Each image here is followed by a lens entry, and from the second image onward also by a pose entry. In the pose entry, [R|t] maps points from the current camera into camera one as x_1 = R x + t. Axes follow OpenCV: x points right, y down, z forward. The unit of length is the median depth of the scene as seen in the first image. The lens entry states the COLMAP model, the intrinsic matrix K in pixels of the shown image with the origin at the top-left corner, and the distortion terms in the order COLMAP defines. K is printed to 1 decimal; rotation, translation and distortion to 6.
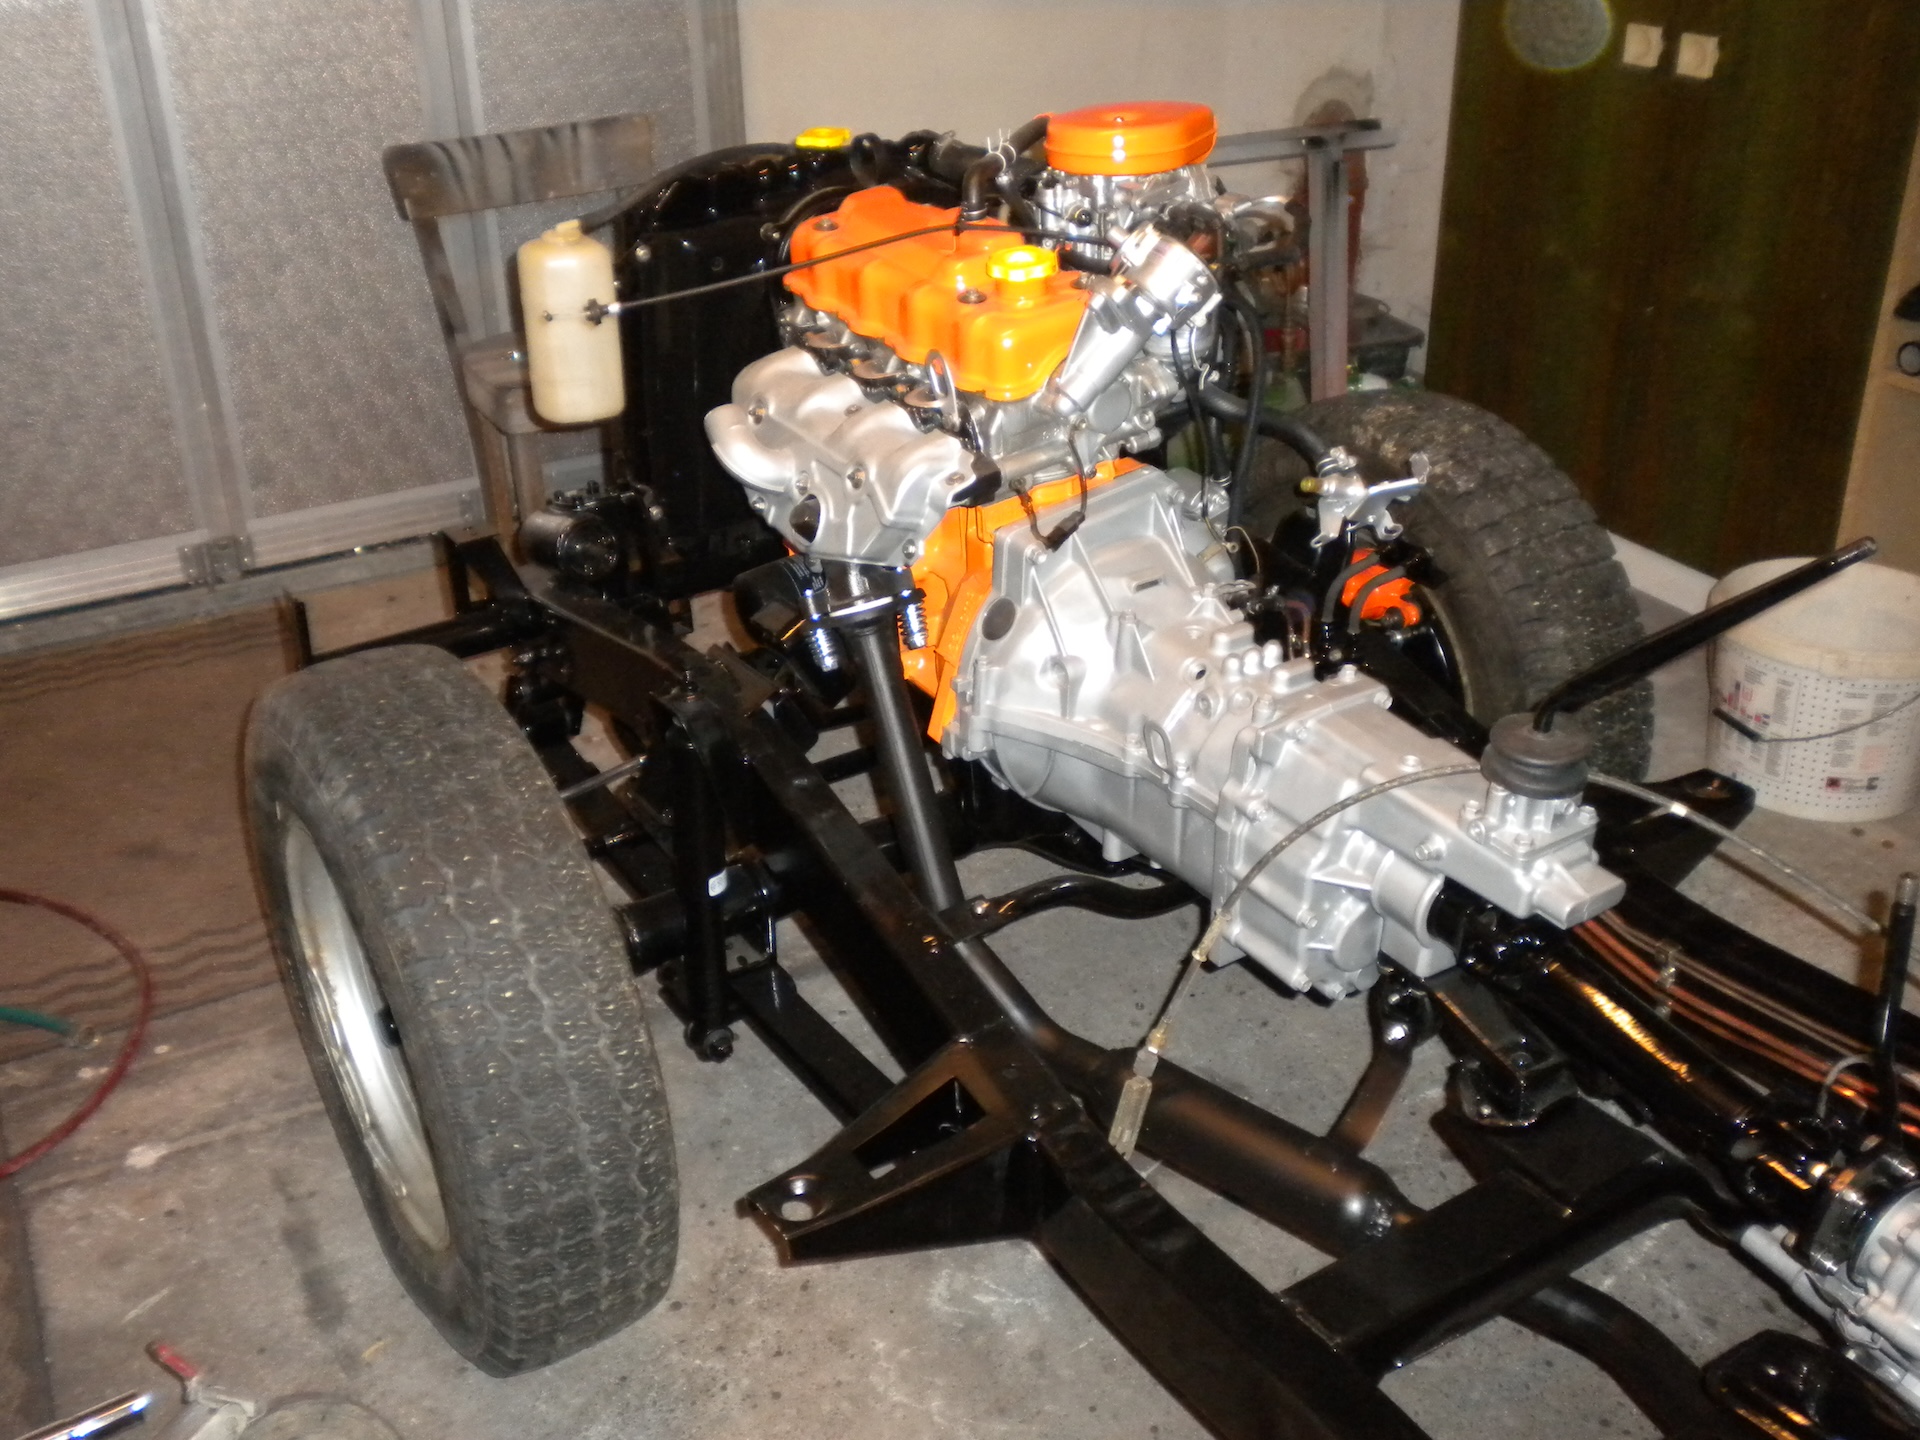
lens RADIAL K [[1954.3, 0, 960.6], [0, 1954.3, 721.0], [0, 0, 1]] dist [-0.000398, 0.000000]
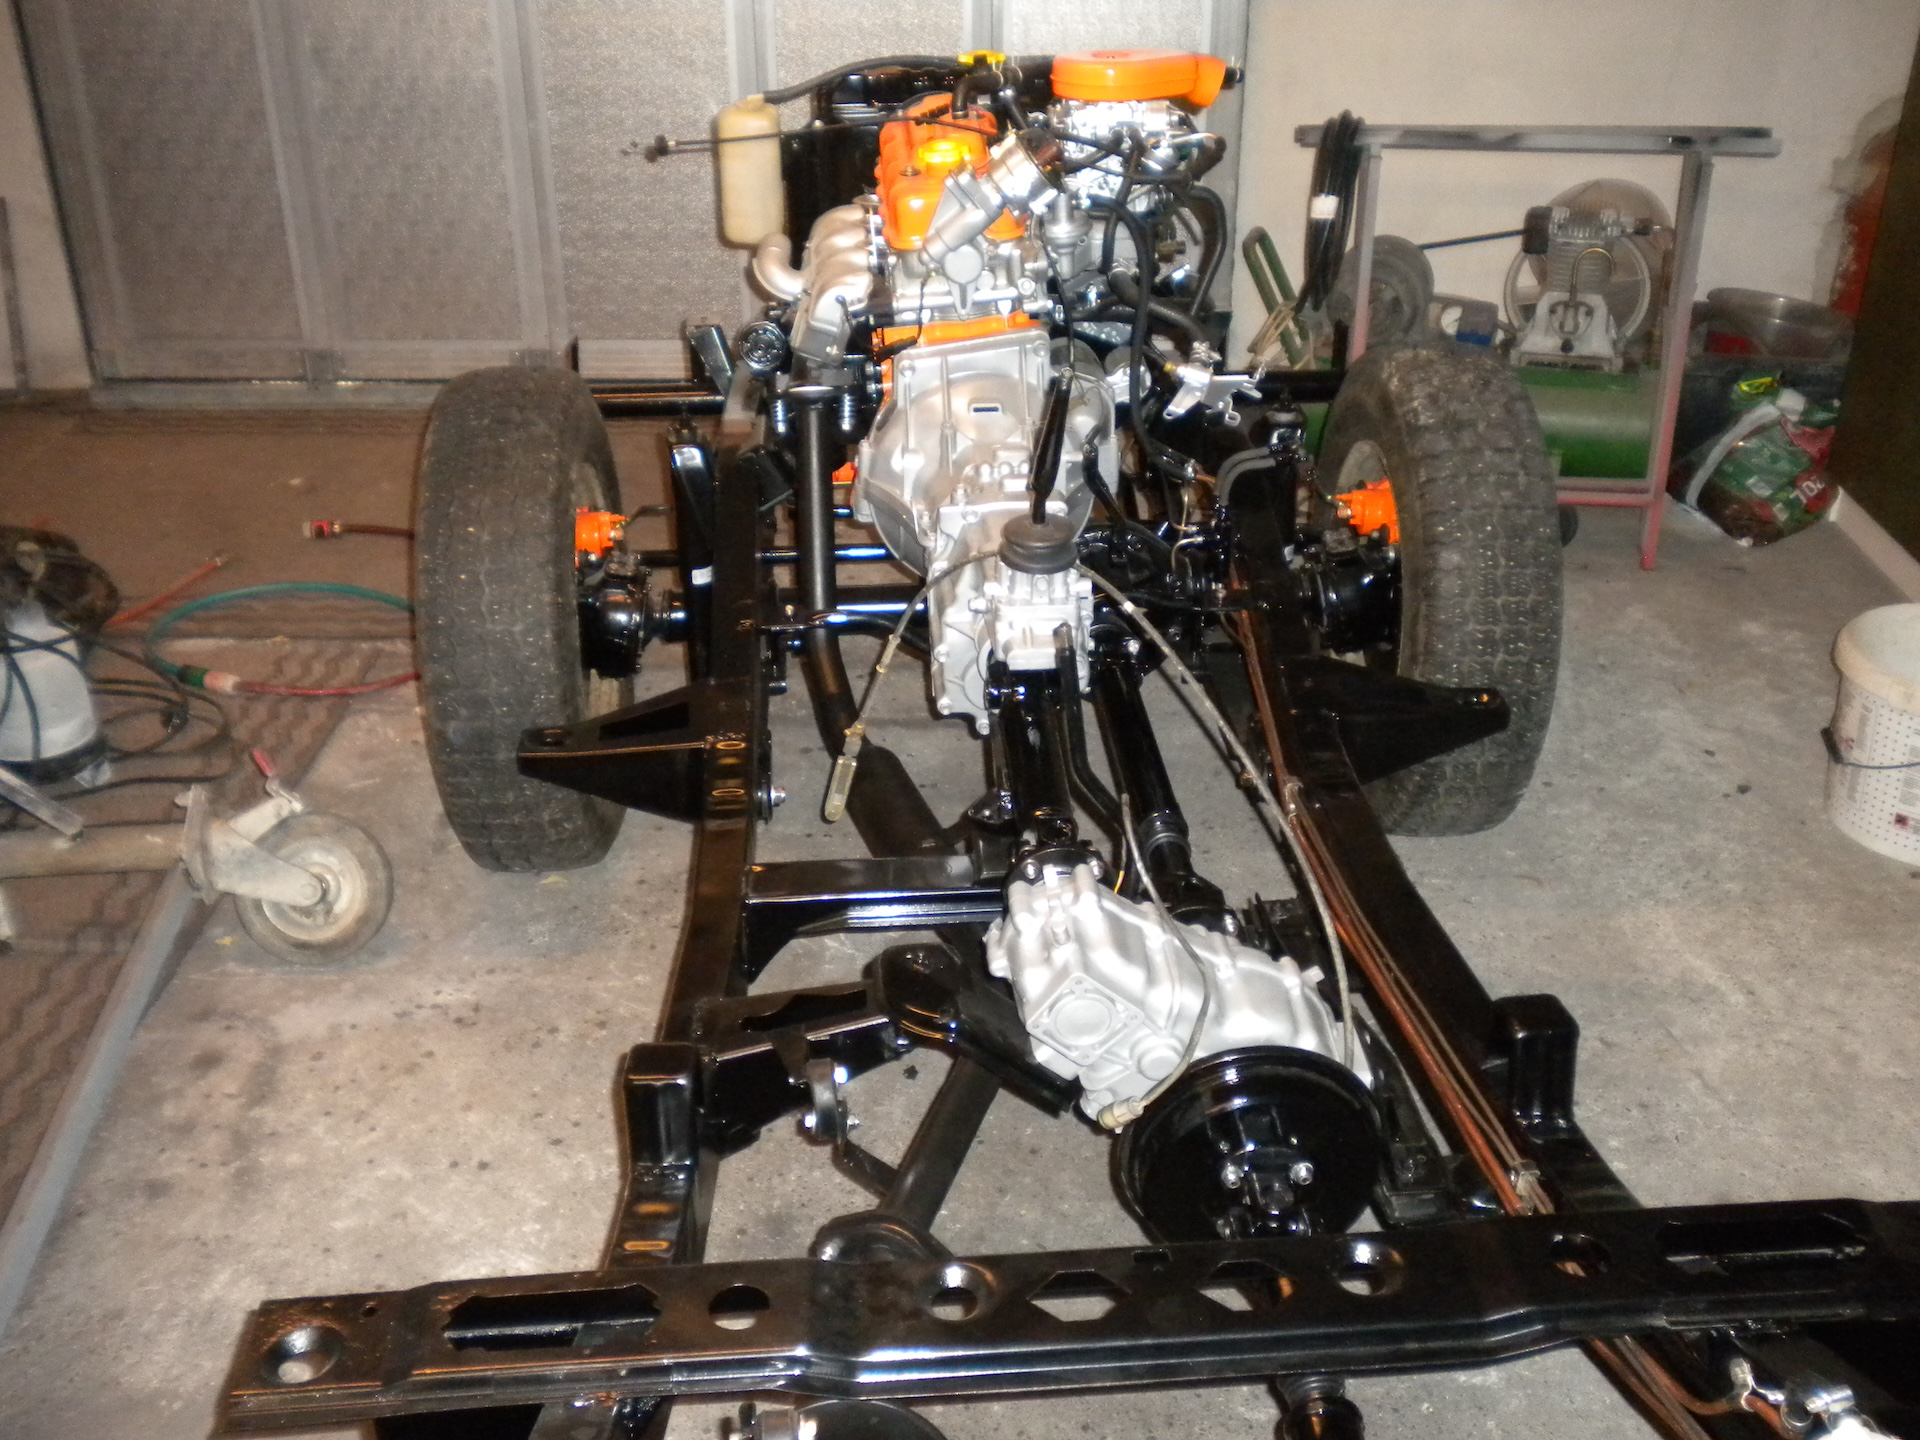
lens RADIAL K [[1954.3, 0, 964.7], [0, 1954.3, 719.8], [0, 0, 1]] dist [-0.000398, 0.000000]
pose [[0.852846, 0.240191, -0.463640, 0.492795], [-0.238891, 0.969028, 0.062579, 0.033878], [0.464311, 0.057390, 0.883811, -0.096007]]
